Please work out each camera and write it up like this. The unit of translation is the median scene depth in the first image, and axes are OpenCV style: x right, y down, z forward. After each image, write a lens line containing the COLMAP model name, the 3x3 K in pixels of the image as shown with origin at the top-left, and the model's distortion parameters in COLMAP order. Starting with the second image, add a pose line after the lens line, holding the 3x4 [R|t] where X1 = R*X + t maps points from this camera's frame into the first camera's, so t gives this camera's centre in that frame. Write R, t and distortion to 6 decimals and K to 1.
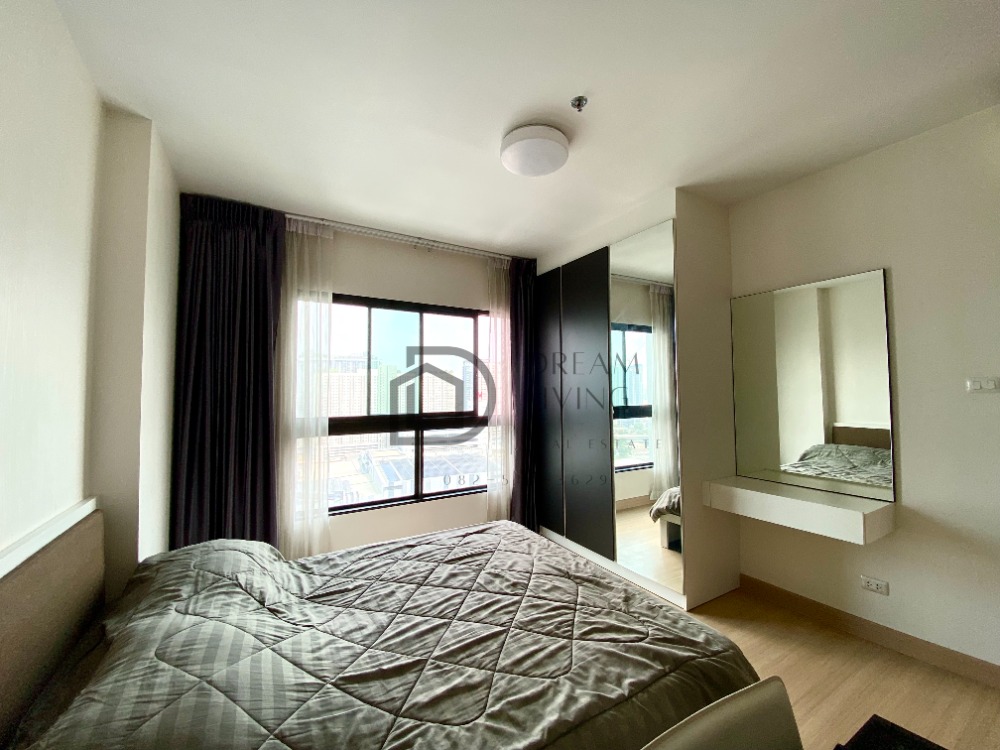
lens RADIAL K [[402.7, 0, 498.7], [0, 402.7, 371.8], [0, 0, 1]] dist [0.046833, -0.041224]
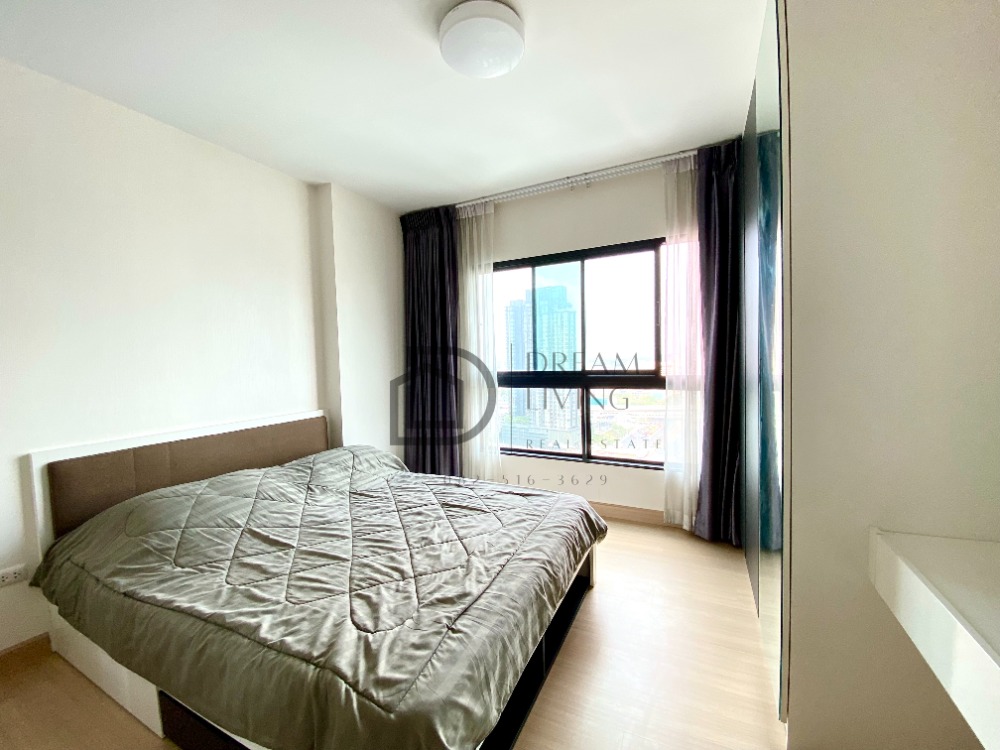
lens RADIAL K [[402.7, 0, 498.7], [0, 402.7, 371.8], [0, 0, 1]] dist [0.046833, -0.041224]
pose [[0.551962, 0.019973, -0.833630, 0.863831], [0.063835, 0.995767, 0.066124, 0.060063], [0.831422, -0.089712, 0.548351, 0.586433]]
